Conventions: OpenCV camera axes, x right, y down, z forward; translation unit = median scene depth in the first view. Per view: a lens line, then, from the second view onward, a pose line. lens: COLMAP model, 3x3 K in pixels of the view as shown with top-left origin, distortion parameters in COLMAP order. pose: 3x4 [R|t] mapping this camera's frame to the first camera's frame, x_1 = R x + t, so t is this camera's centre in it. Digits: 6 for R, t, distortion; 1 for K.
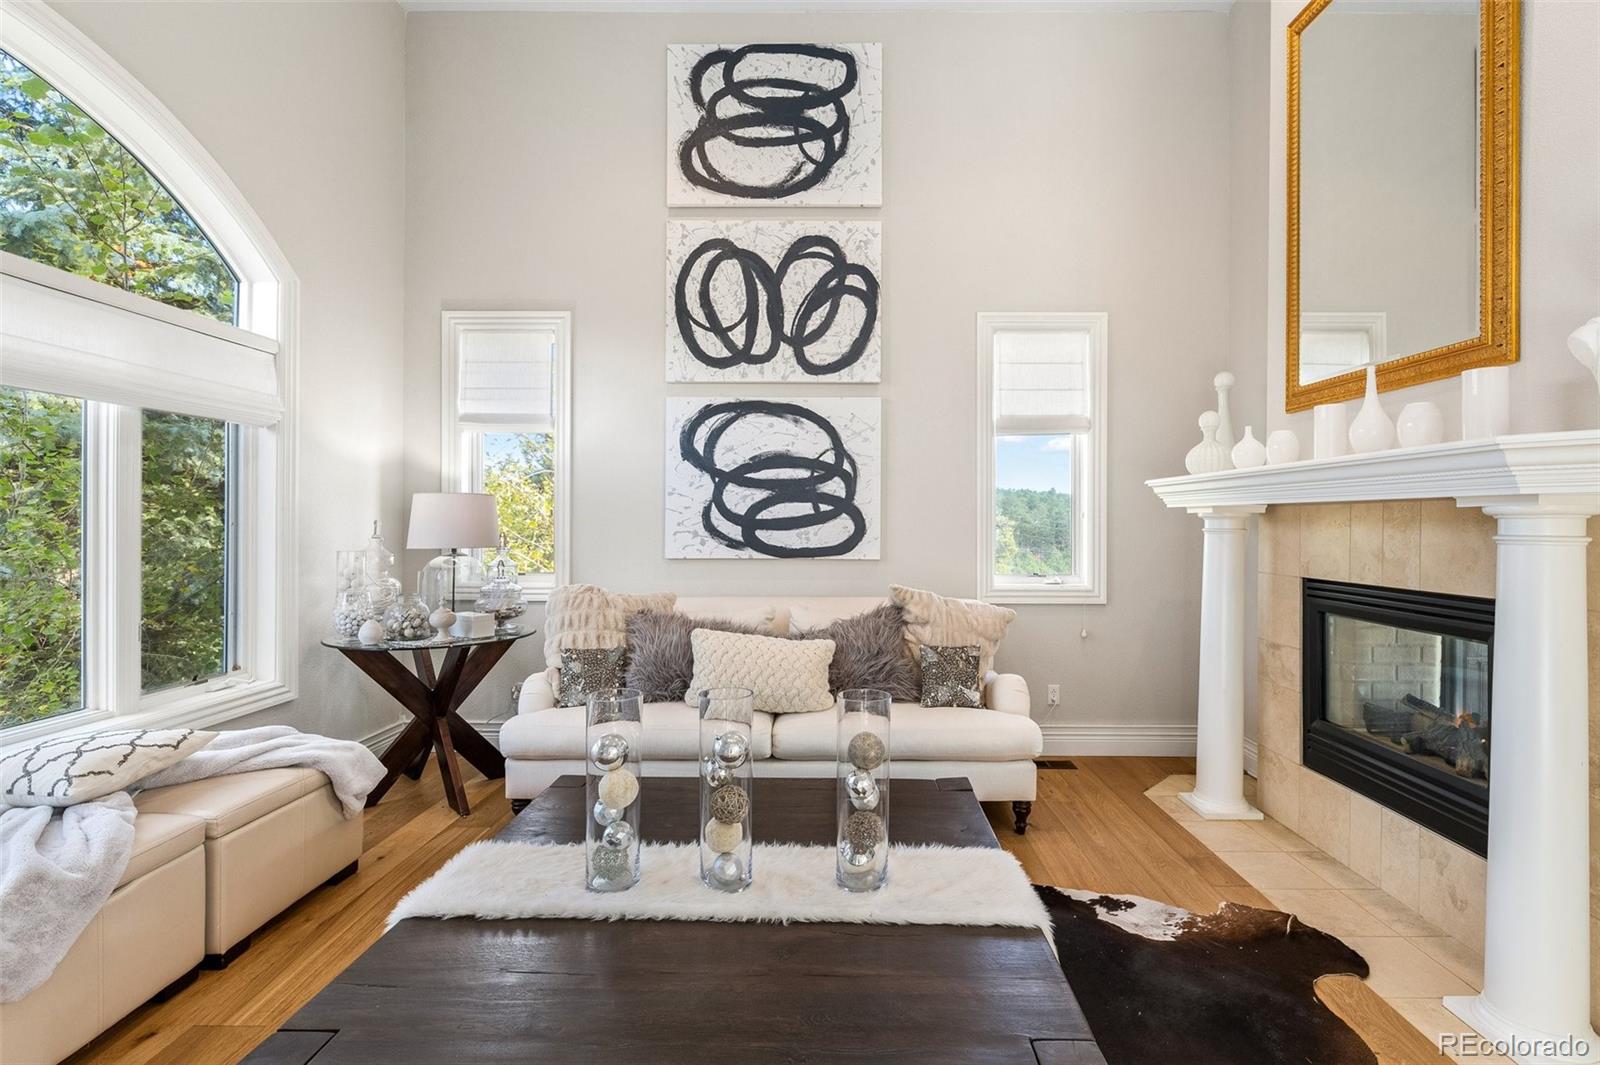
lens RADIAL K [[694.2, 0, 782.5], [0, 694.2, 524.2], [0, 0, 1]] dist [-0.002534, -0.000506]
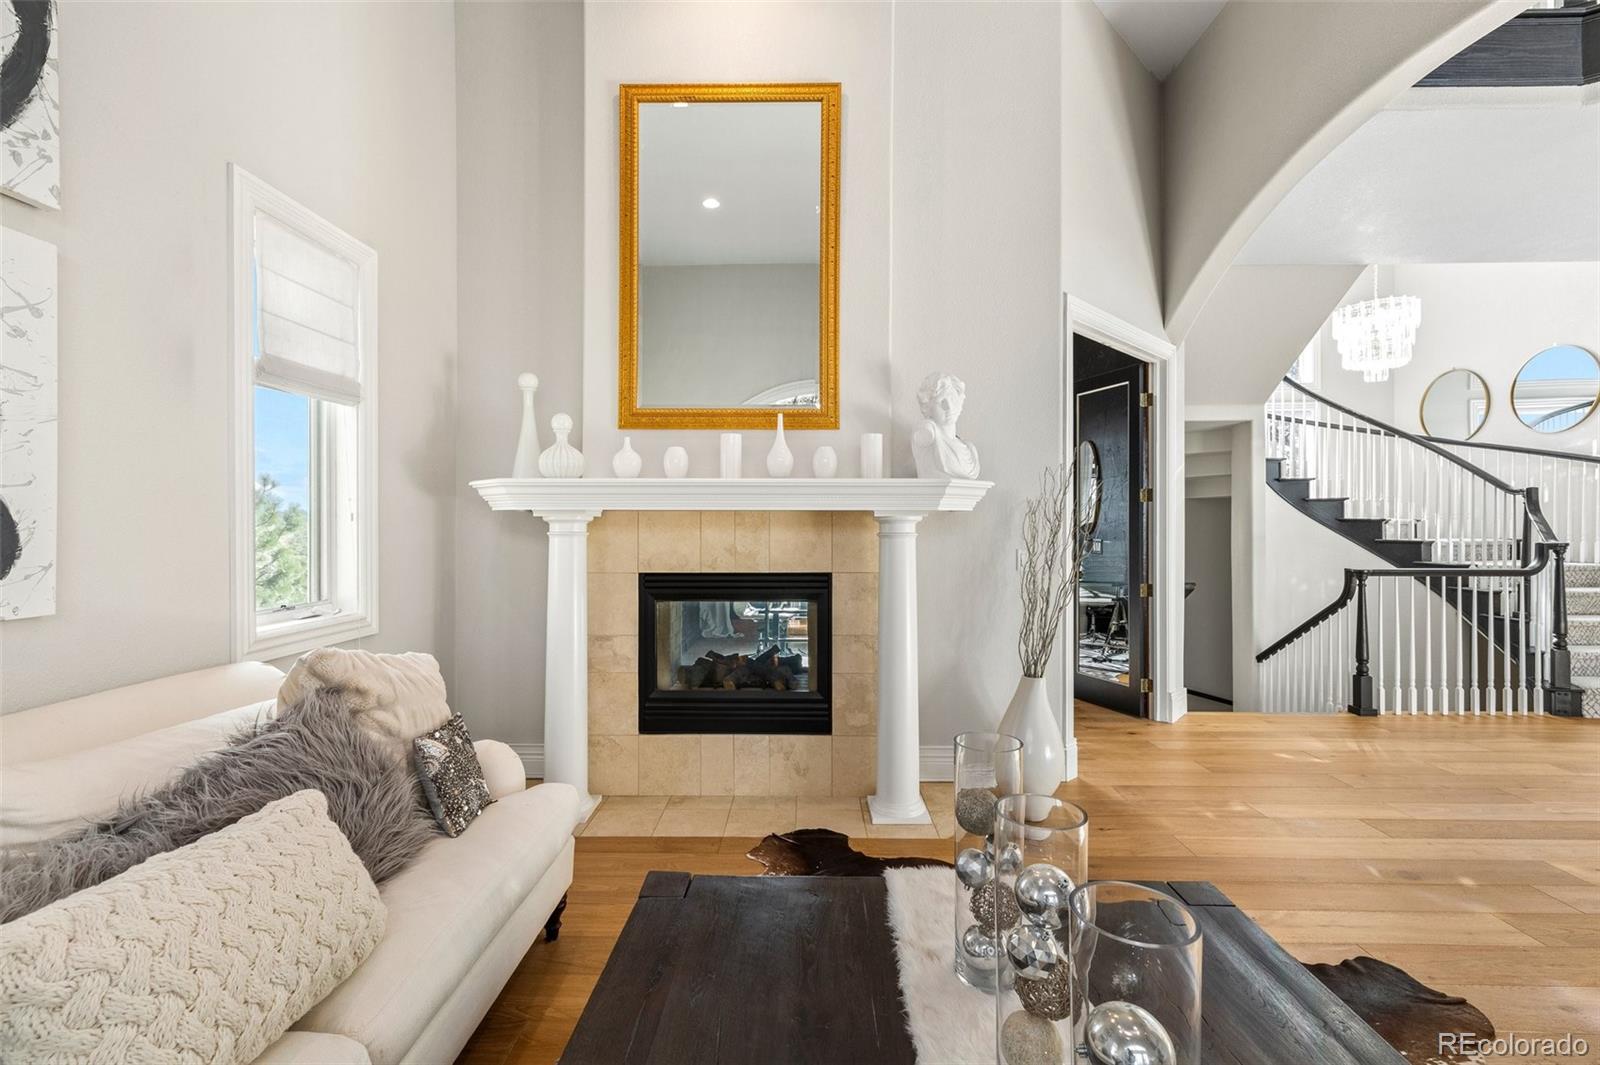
lens RADIAL K [[709.9, 0, 795.4], [0, 709.9, 529.9], [0, 0, 1]] dist [0.001078, 0.000025]
pose [[-0.006605, -0.010222, 0.999926, -0.435943], [0.006001, 0.999929, 0.010262, -0.005983], [-0.999960, 0.006068, -0.006543, 0.744267]]
